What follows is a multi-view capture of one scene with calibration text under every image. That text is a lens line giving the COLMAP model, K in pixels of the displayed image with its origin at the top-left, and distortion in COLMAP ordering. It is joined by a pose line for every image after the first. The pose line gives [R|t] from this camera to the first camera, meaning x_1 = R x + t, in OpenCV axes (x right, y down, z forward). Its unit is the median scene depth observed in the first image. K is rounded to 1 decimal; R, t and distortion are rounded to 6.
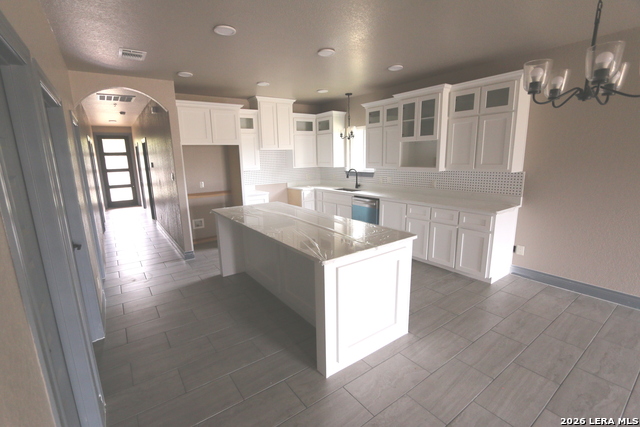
lens RADIAL K [[291.3, 0, 318.2], [0, 291.3, 213.8], [0, 0, 1]] dist [-0.013466, -0.000314]
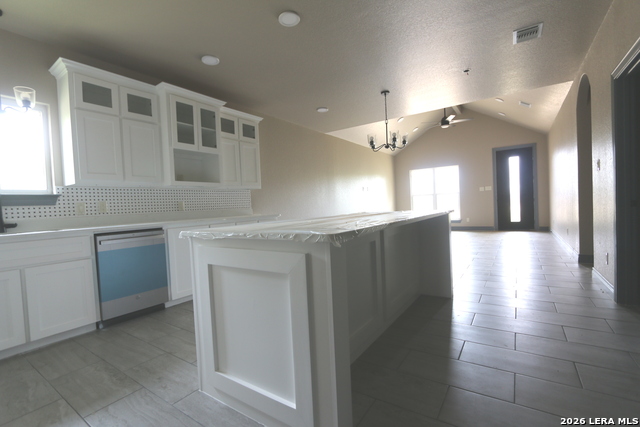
lens RADIAL K [[291.3, 0, 318.8], [0, 291.3, 215.5], [0, 0, 1]] dist [-0.013466, -0.000314]
pose [[-0.331545, 0.009954, 0.943387, -0.580338], [0.241844, 0.967429, 0.074786, -0.046640], [-0.911915, 0.252947, -0.323154, 1.004591]]
